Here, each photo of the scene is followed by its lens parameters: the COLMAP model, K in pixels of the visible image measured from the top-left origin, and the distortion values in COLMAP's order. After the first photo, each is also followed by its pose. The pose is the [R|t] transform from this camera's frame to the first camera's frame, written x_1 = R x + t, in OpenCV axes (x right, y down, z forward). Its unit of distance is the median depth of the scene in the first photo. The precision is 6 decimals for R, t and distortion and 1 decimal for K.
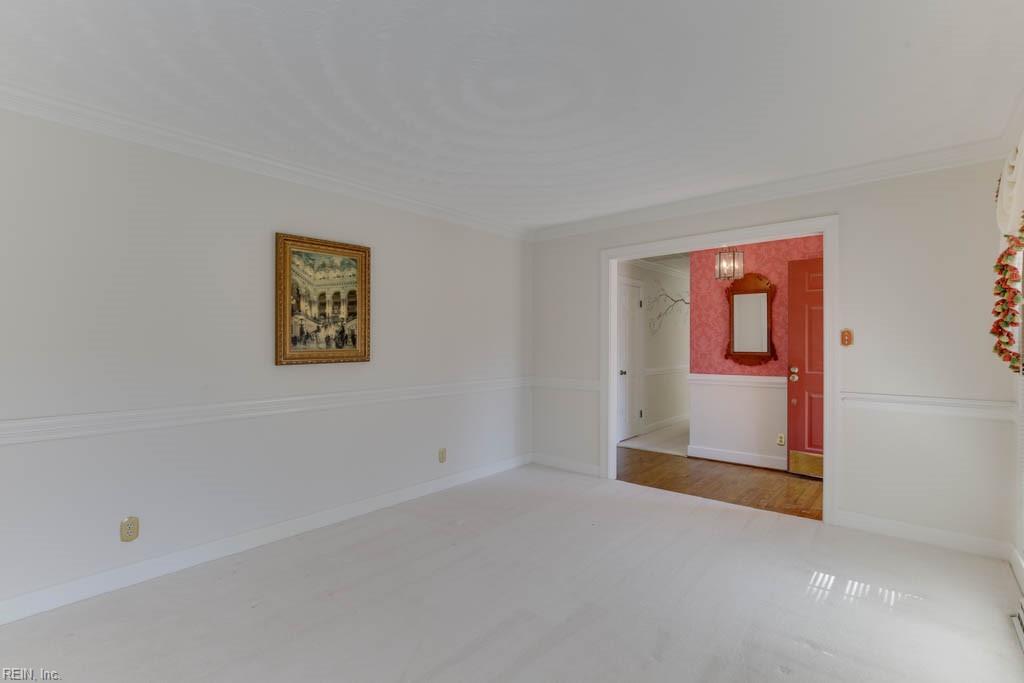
lens RADIAL K [[471.3, 0, 512.0], [0, 471.3, 341.5], [0, 0, 1]] dist [-0.004591, -0.000133]
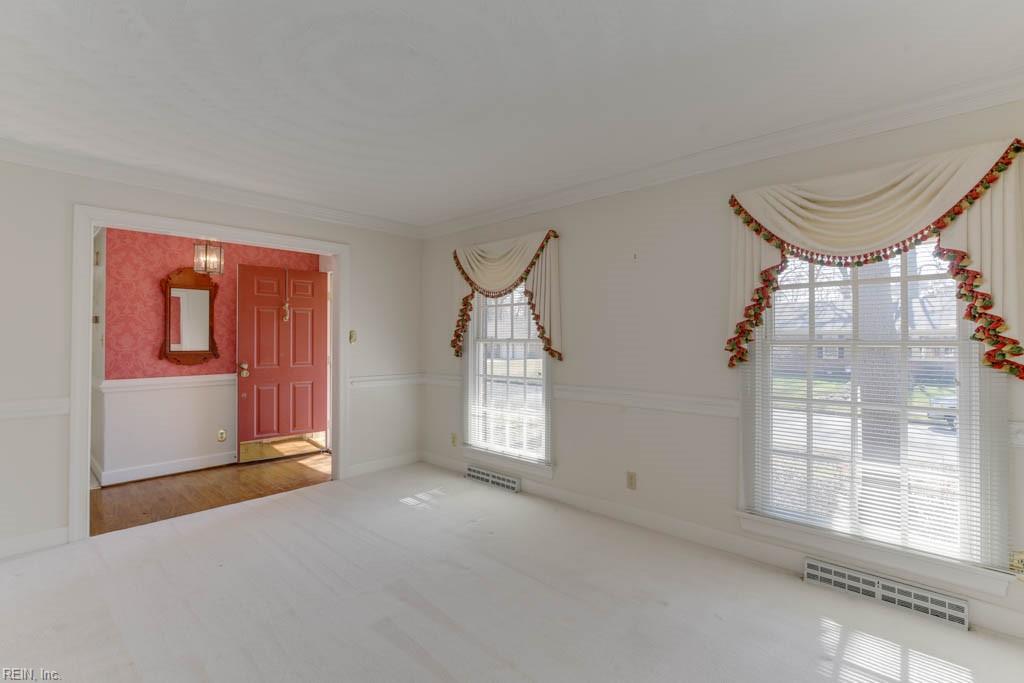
lens RADIAL K [[471.3, 0, 512.0], [0, 471.3, 341.5], [0, 0, 1]] dist [-0.004591, -0.000133]
pose [[0.042392, -0.002142, 0.999099, -0.418800], [-0.001626, 0.999996, 0.002213, 0.000558], [-0.999100, -0.001718, 0.042388, 0.320626]]
